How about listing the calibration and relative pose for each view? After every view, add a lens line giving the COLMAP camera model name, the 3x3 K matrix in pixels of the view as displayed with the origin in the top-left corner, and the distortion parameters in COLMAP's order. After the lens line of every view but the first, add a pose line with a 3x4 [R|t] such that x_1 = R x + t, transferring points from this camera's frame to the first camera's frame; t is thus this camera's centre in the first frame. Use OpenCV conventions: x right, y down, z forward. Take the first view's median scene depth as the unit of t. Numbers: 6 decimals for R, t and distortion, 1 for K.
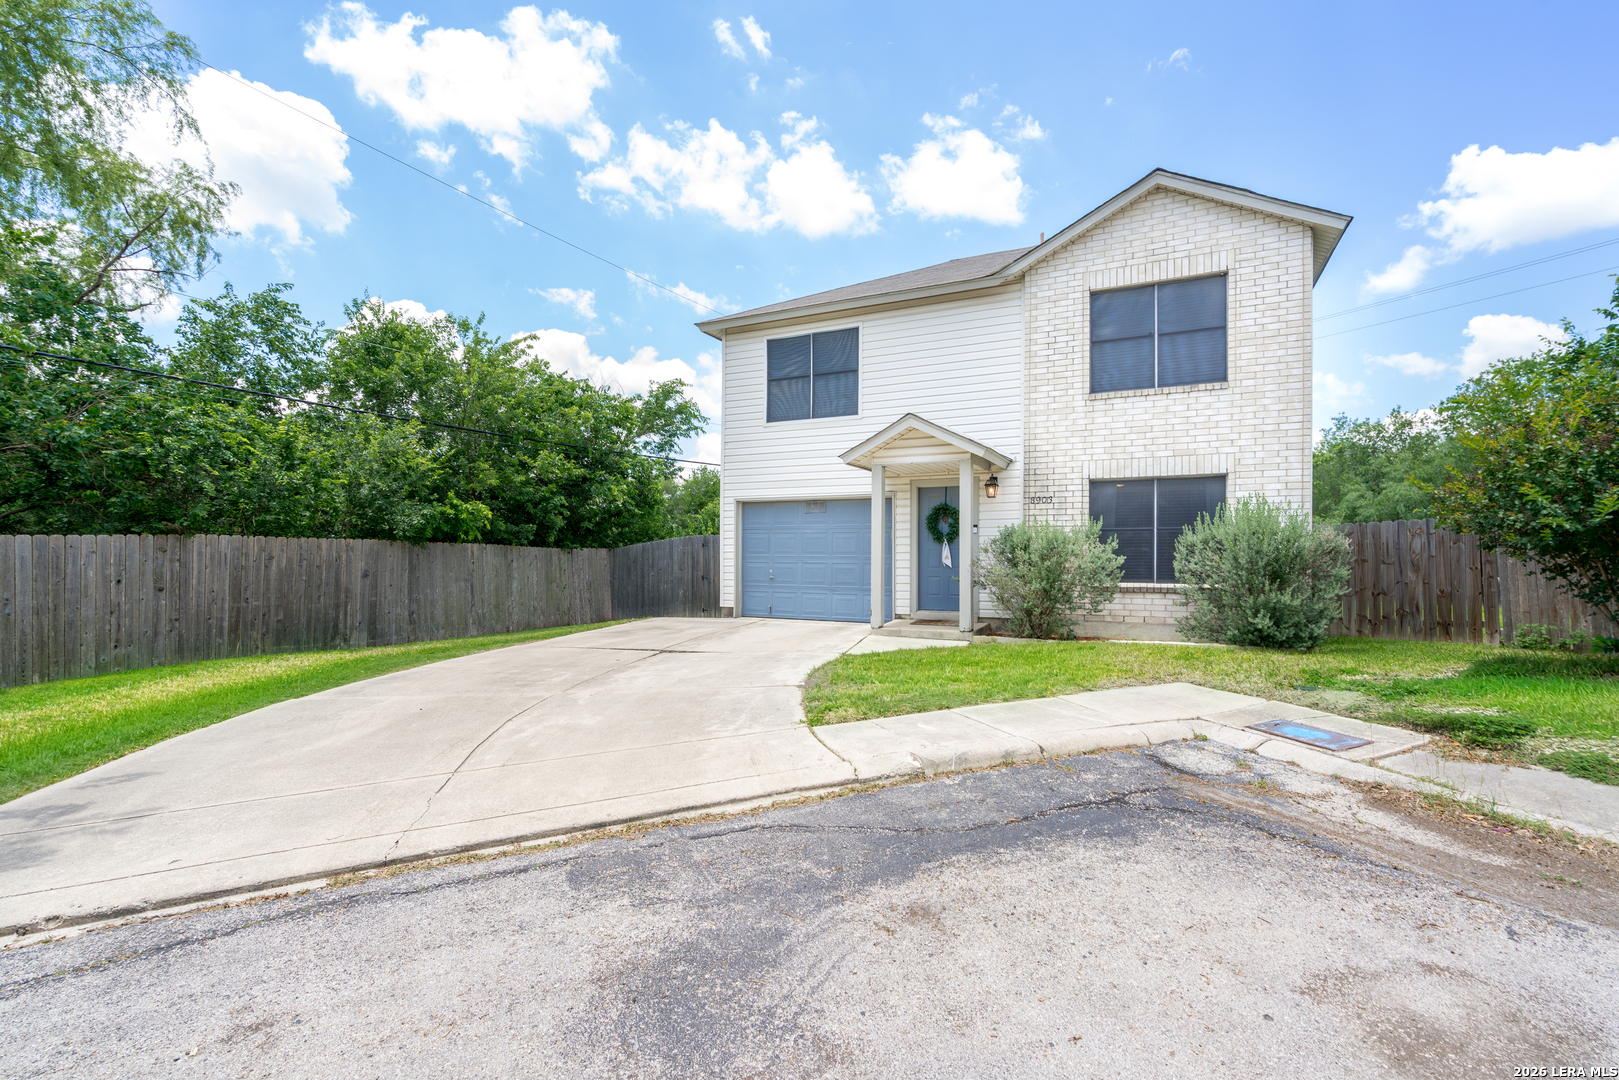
lens RADIAL K [[730.8, 0, 809.5], [0, 730.8, 540.0], [0, 0, 1]] dist [-0.000934, 0.001152]
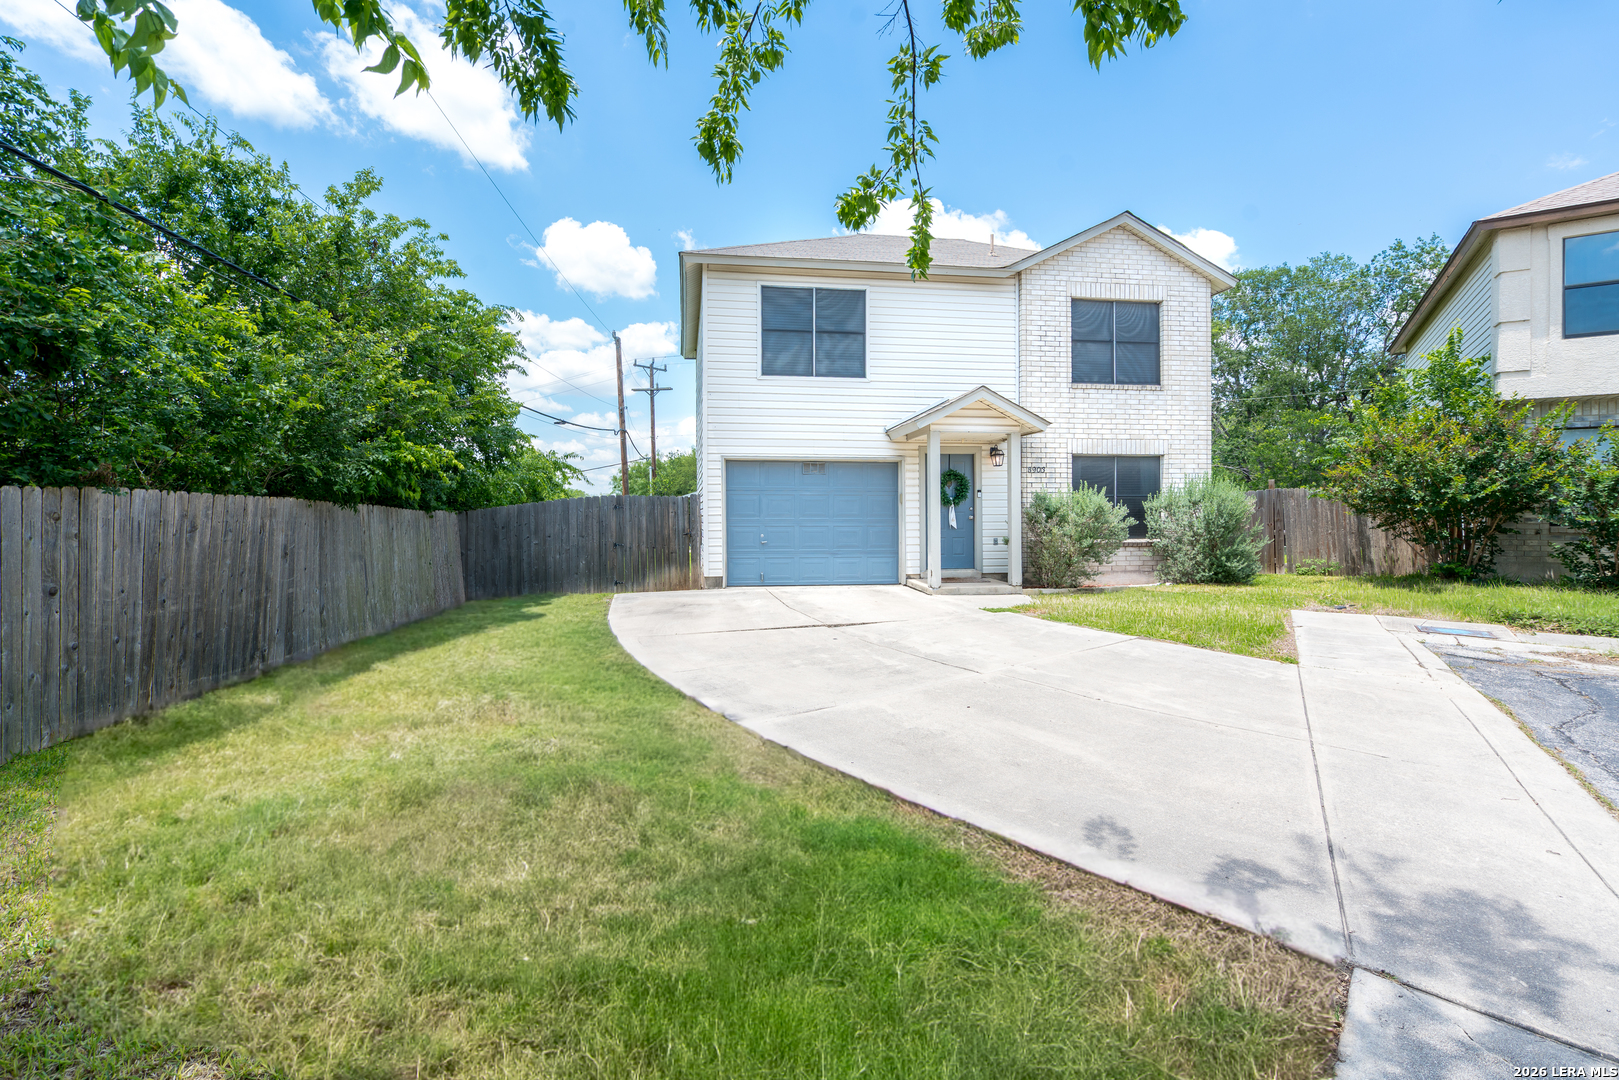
lens RADIAL K [[750.2, 0, 800.1], [0, 750.2, 504.9], [0, 0, 1]] dist [0.000340, 0.000415]
pose [[0.822757, 0.004153, 0.568378, -0.693415], [-0.007598, 0.999964, 0.003691, -0.000426], [-0.568343, -0.007355, 0.822759, 0.238075]]
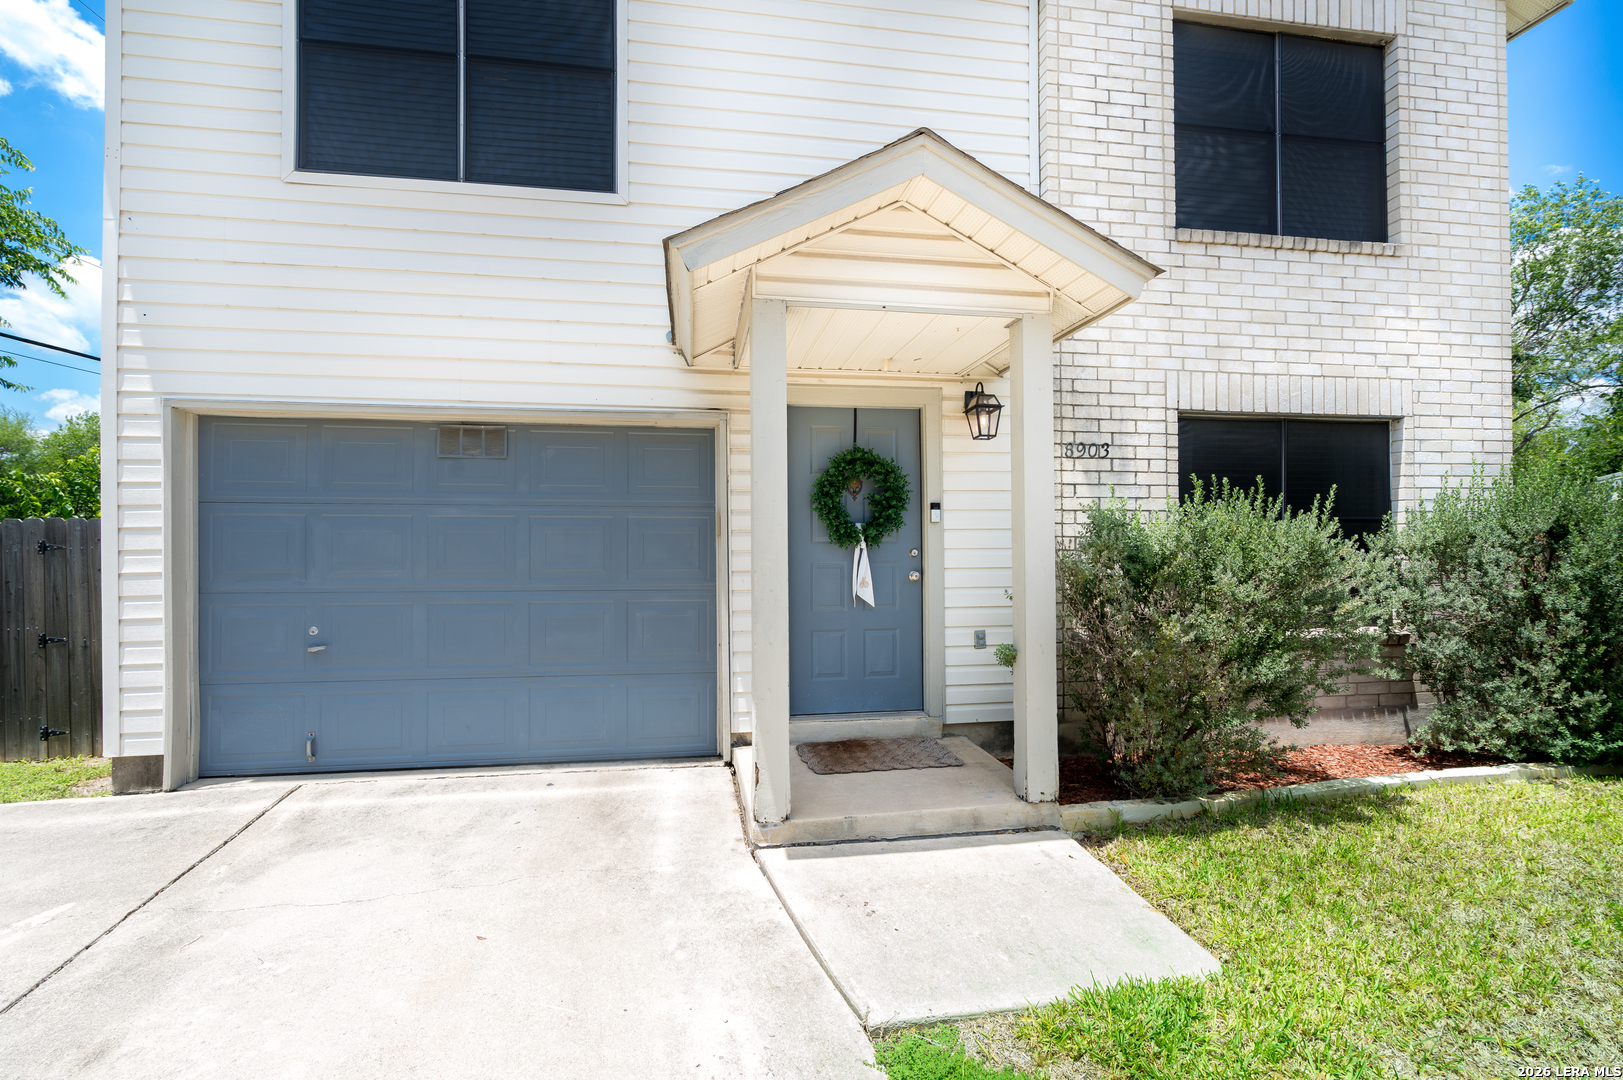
lens RADIAL K [[755.8, 0, 819.6], [0, 755.8, 546.2], [0, 0, 1]] dist [-0.002827, 0.000503]
pose [[0.815126, 0.003981, 0.579271, -0.079763], [-0.006573, 0.999976, 0.002377, 0.002732], [-0.579247, -0.005745, 0.815132, 0.745743]]
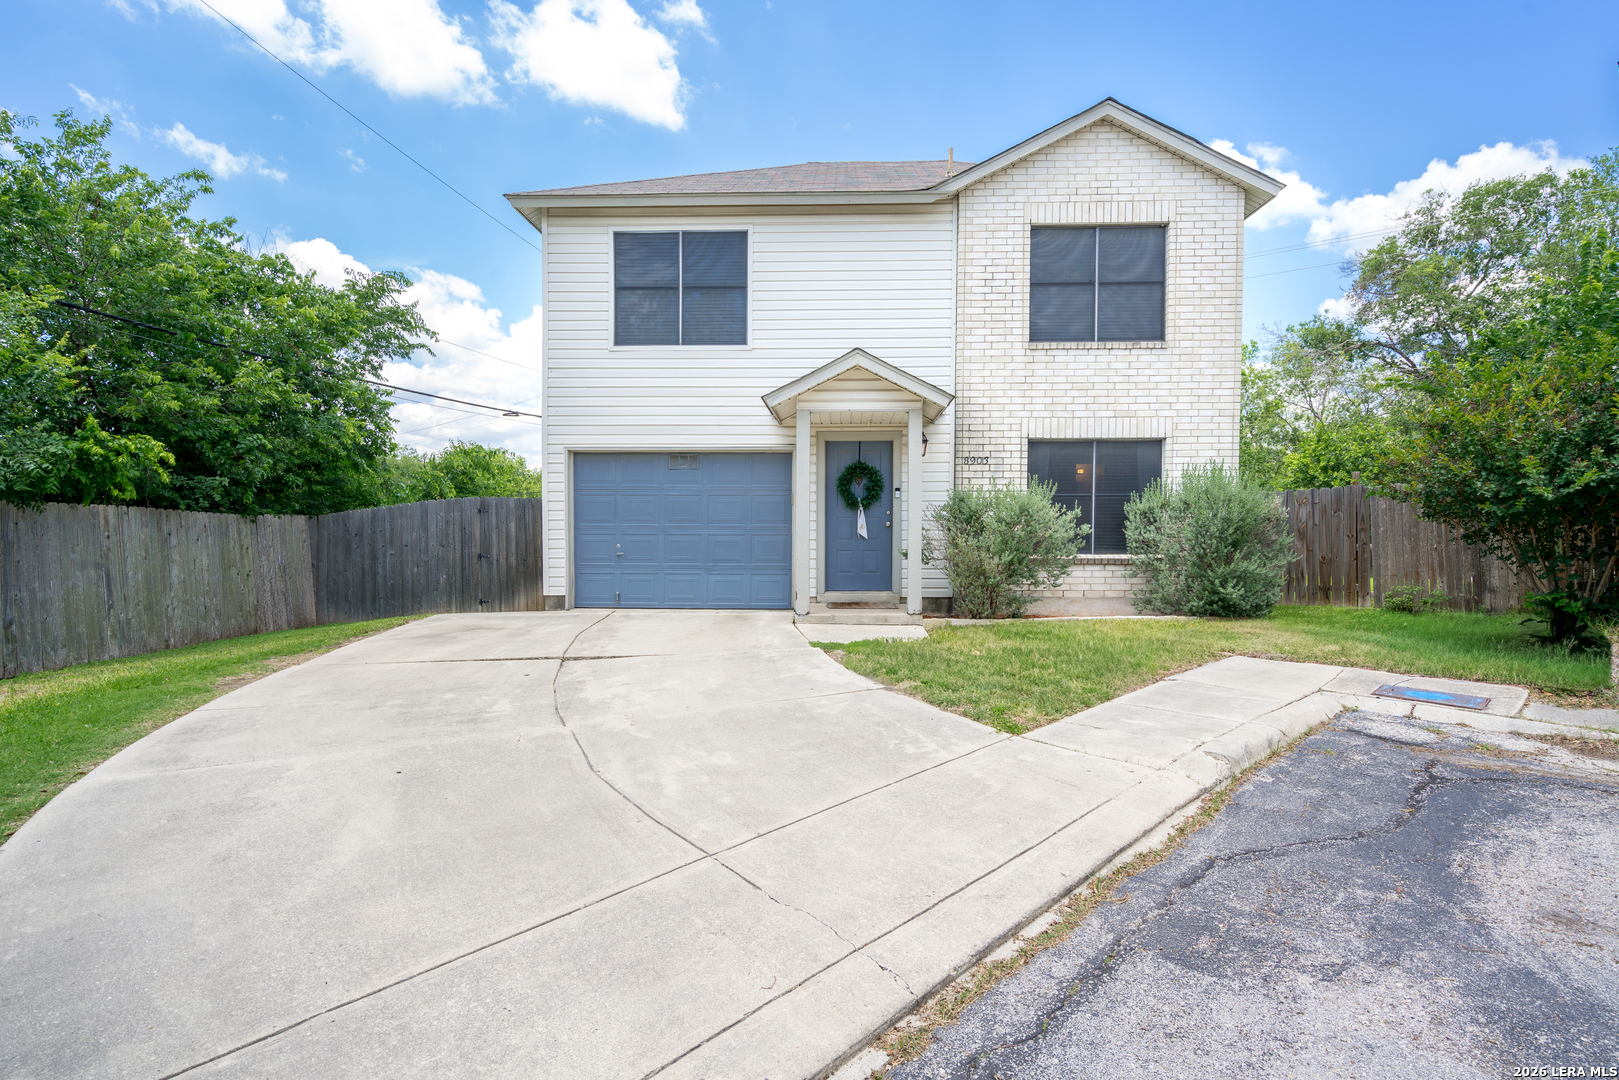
lens RADIAL K [[890.1, 0, 812.7], [0, 890.1, 544.5], [0, 0, 1]] dist [0.011335, -0.000408]
pose [[0.913374, -0.008510, 0.407033, -0.303089], [-0.007176, 0.999290, 0.036995, 0.007647], [-0.407059, -0.036711, 0.912664, 0.110868]]
